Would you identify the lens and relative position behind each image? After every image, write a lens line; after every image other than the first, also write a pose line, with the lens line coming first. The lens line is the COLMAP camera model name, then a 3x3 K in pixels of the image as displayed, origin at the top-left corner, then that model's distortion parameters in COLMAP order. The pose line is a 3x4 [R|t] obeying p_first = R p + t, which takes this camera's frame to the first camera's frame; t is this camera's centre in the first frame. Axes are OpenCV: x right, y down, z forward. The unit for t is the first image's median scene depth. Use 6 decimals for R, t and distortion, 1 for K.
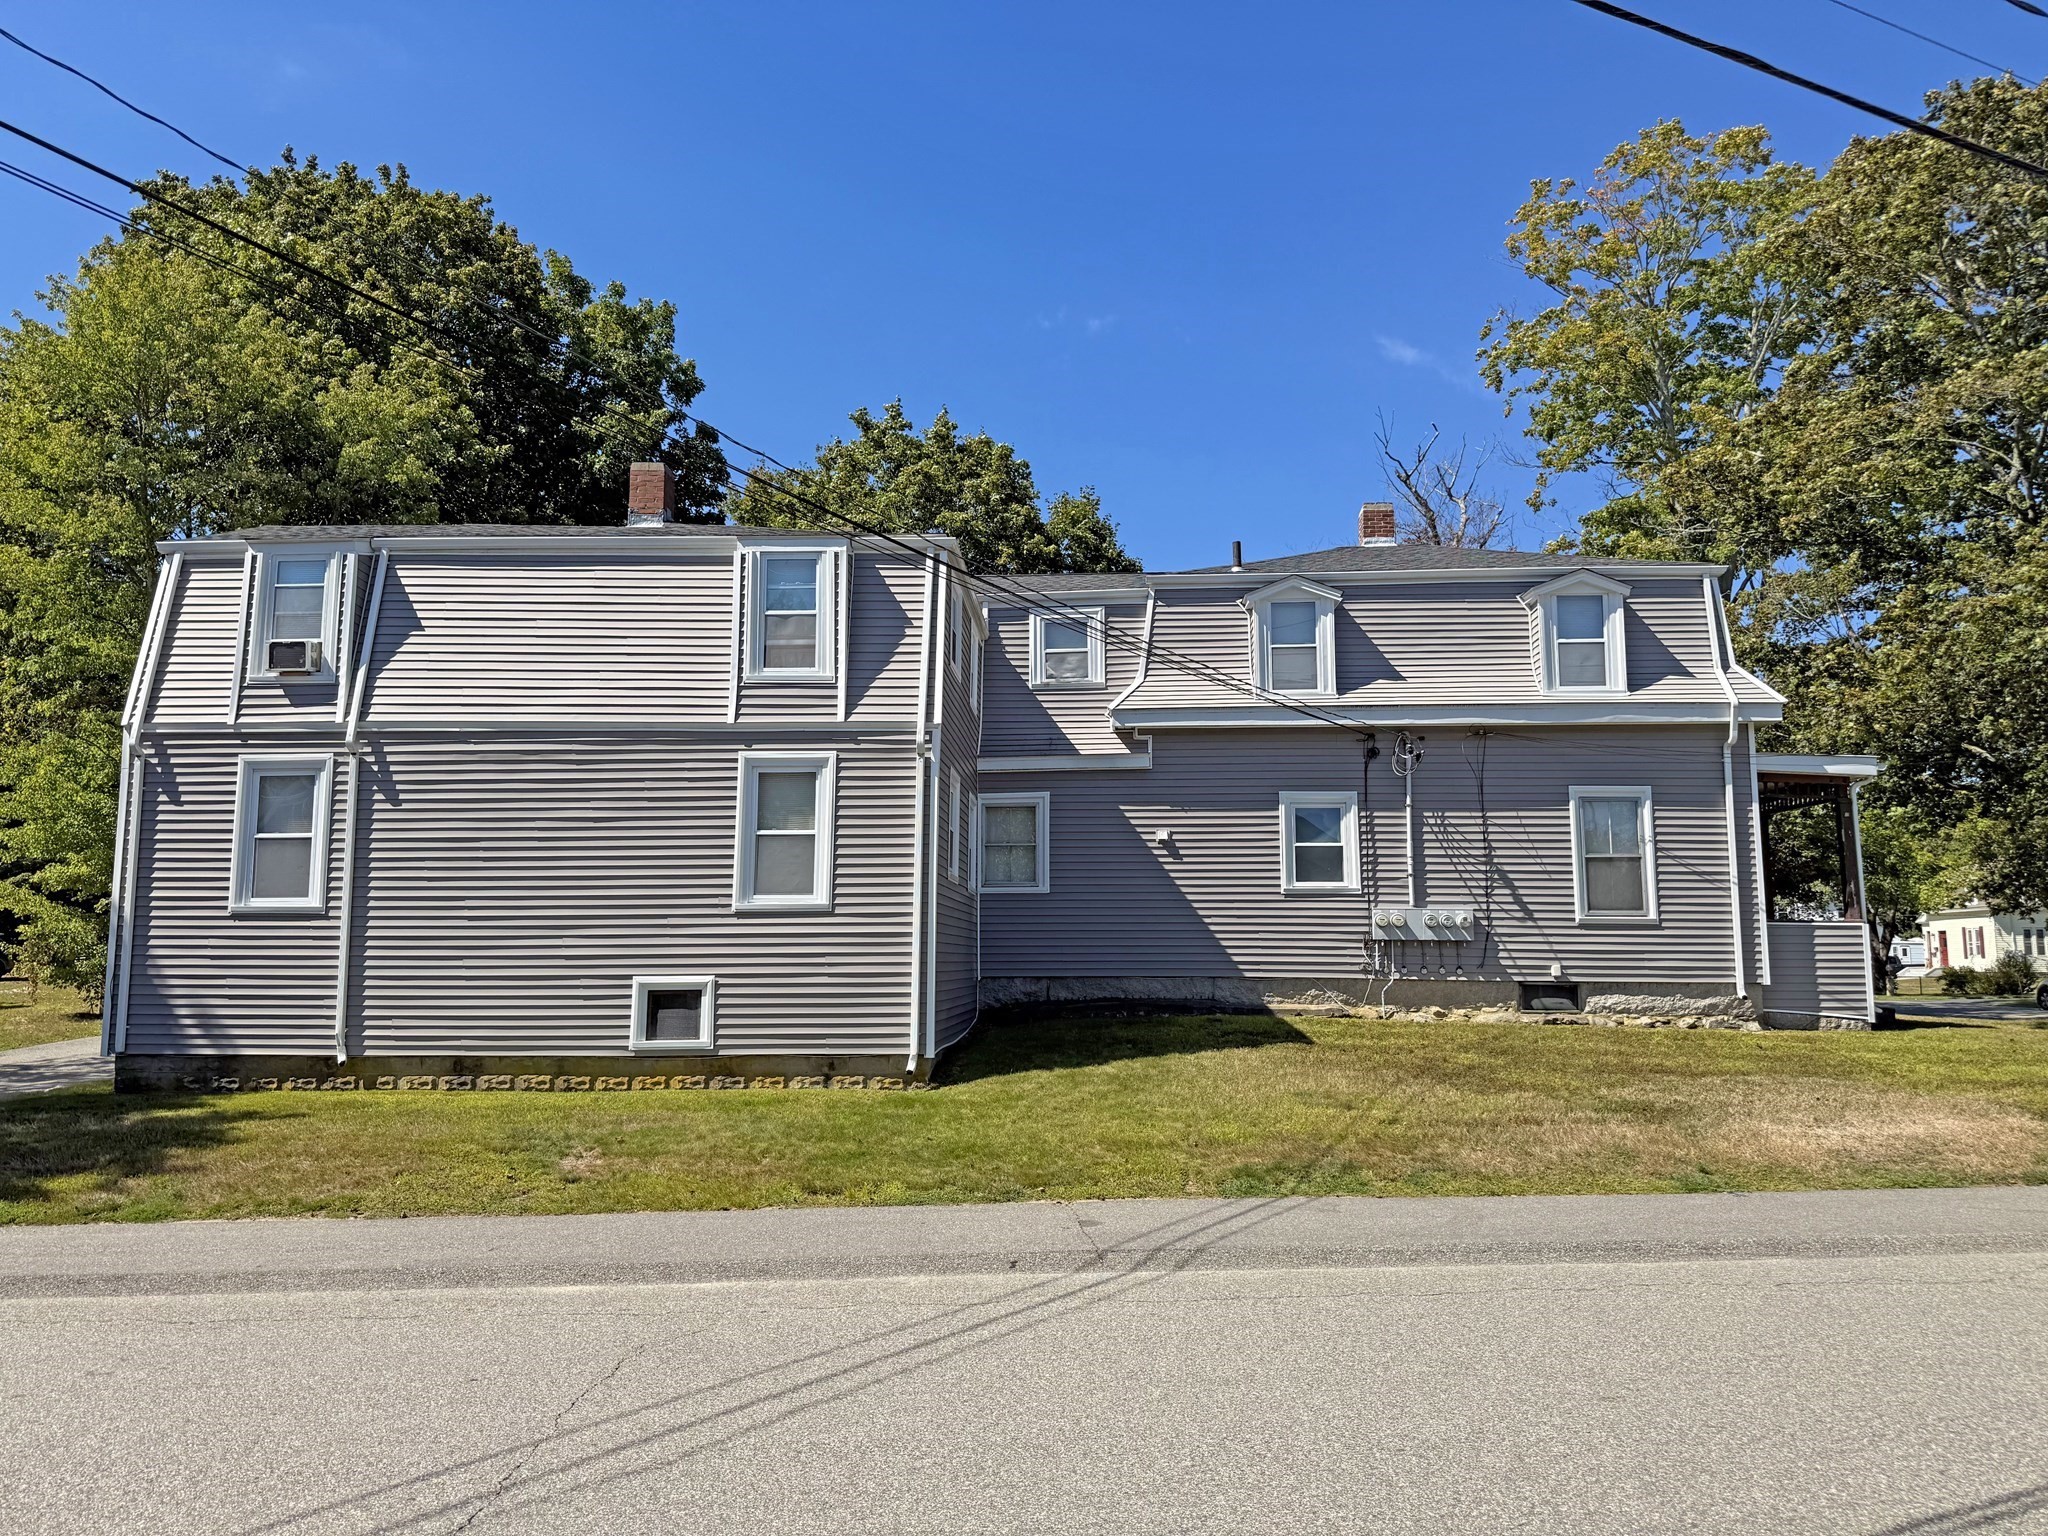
lens RADIAL K [[1452.7, 0, 1023.2], [0, 1452.7, 753.3], [0, 0, 1]] dist [0.048508, -0.063652]
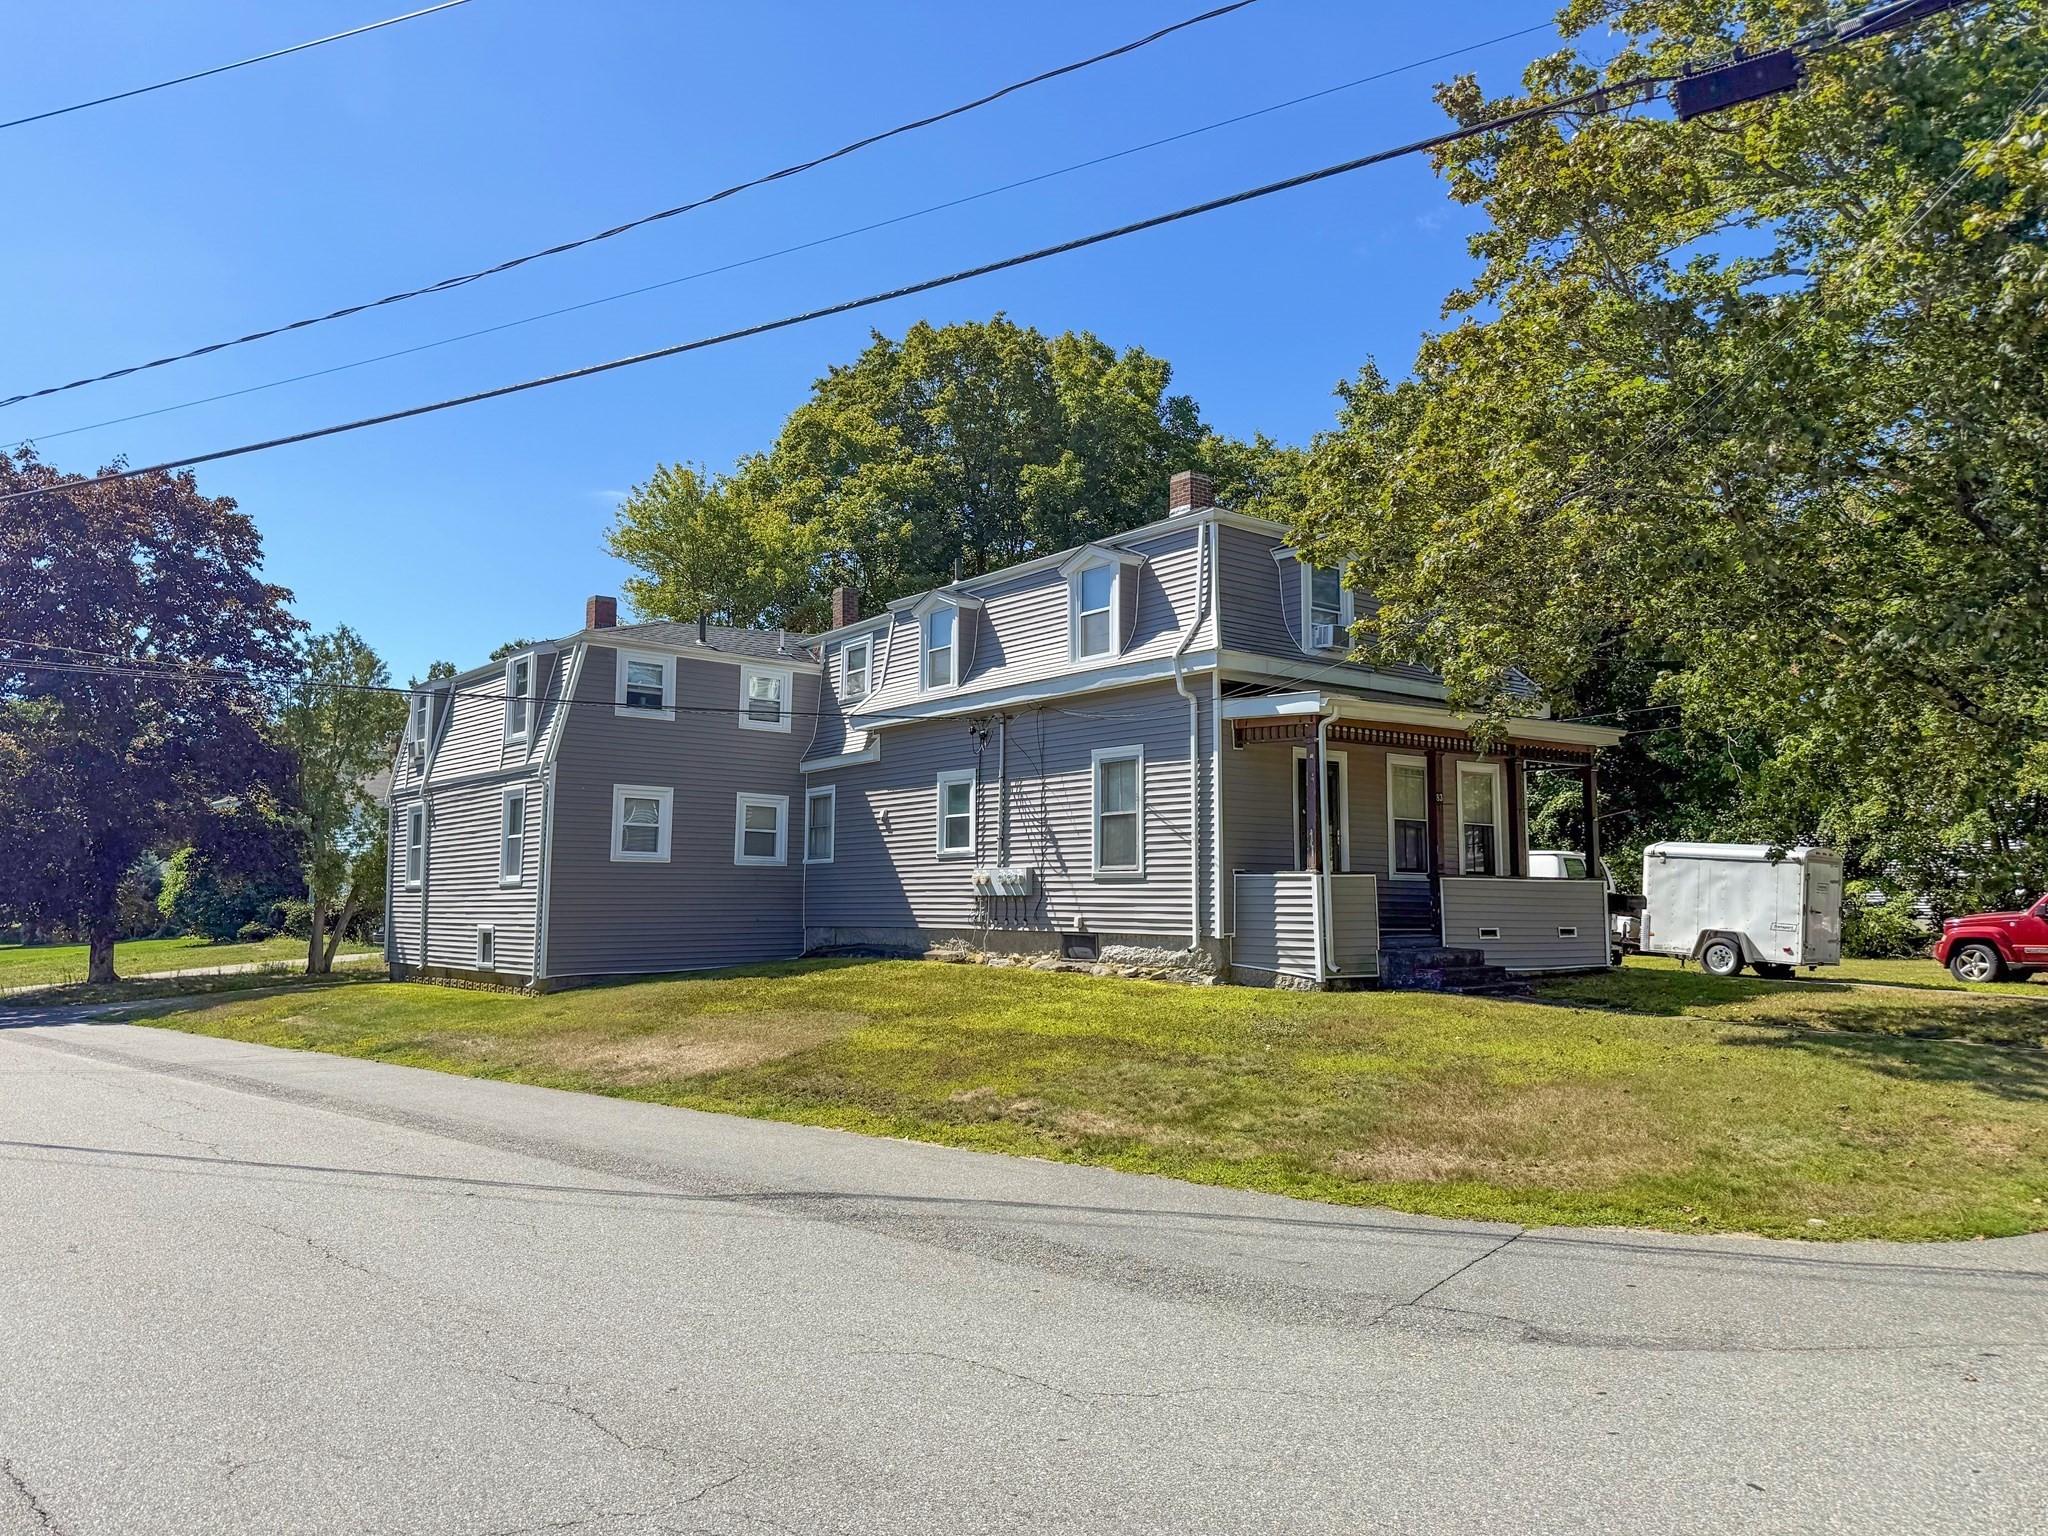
lens RADIAL K [[1452.7, 0, 1040.7], [0, 1452.7, 757.7], [0, 0, 1]] dist [0.048508, -0.063652]
pose [[0.671611, -0.075072, -0.737091, 1.417086], [0.111493, 0.993765, 0.000374, 0.029644], [0.732467, -0.082431, 0.675794, 0.324773]]
